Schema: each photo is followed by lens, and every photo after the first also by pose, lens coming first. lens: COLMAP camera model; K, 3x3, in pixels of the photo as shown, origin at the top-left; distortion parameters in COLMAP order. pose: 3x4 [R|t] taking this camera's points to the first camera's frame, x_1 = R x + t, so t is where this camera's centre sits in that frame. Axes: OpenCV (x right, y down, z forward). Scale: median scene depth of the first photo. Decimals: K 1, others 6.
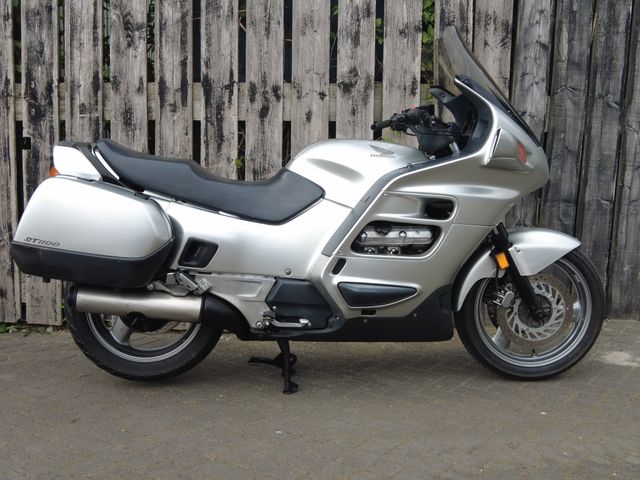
lens RADIAL K [[690.3, 0, 320.0], [0, 690.3, 240.0], [0, 0, 1]] dist [-0.005910, -0.002735]
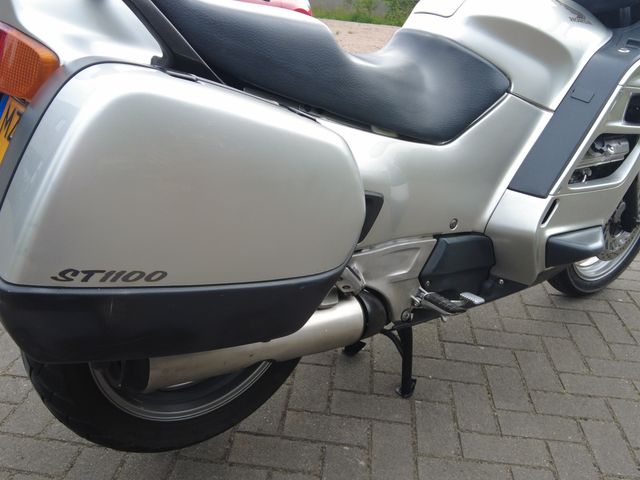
lens RADIAL K [[601.8, 0, 320.0], [0, 601.8, 240.0], [0, 0, 1]] dist [0.001985, 0.000175]
pose [[0.876021, -0.135000, 0.462993, -0.385433], [0.013149, 0.966351, 0.256891, -0.073514], [-0.482094, -0.218954, 0.848319, 0.617575]]
